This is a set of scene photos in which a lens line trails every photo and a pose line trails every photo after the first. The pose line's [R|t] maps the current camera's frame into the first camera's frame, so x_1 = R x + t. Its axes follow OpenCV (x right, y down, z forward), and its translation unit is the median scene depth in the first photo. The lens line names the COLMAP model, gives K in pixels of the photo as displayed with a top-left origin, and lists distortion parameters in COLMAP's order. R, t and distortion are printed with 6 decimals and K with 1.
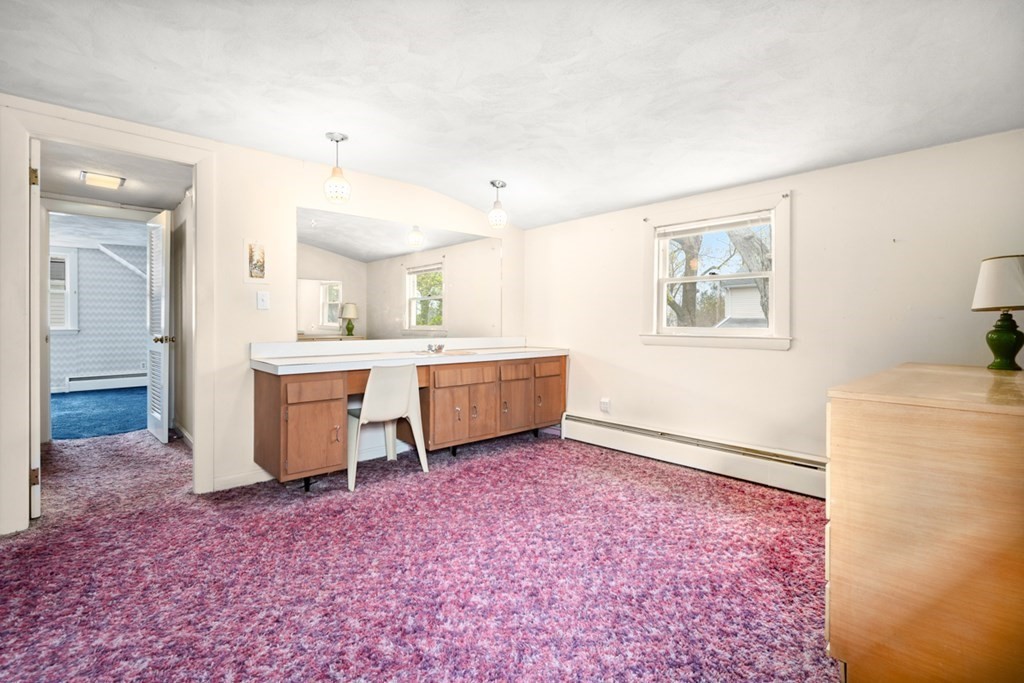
lens RADIAL K [[477.2, 0, 512.6], [0, 477.2, 320.9], [0, 0, 1]] dist [0.001389, 0.000391]
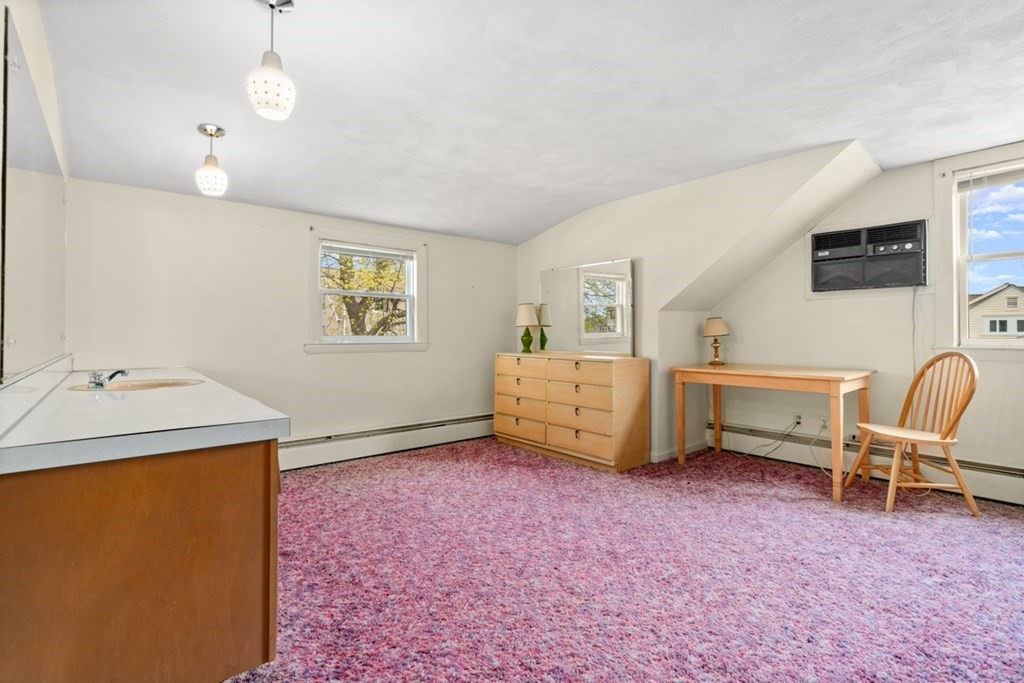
lens RADIAL K [[470.1, 0, 517.0], [0, 470.1, 334.9], [0, 0, 1]] dist [-0.001079, 0.000226]
pose [[0.048538, -0.008605, 0.998784, -0.945839], [-0.003094, 0.999957, 0.008766, -0.001237], [-0.998817, -0.003516, 0.048510, 0.724510]]
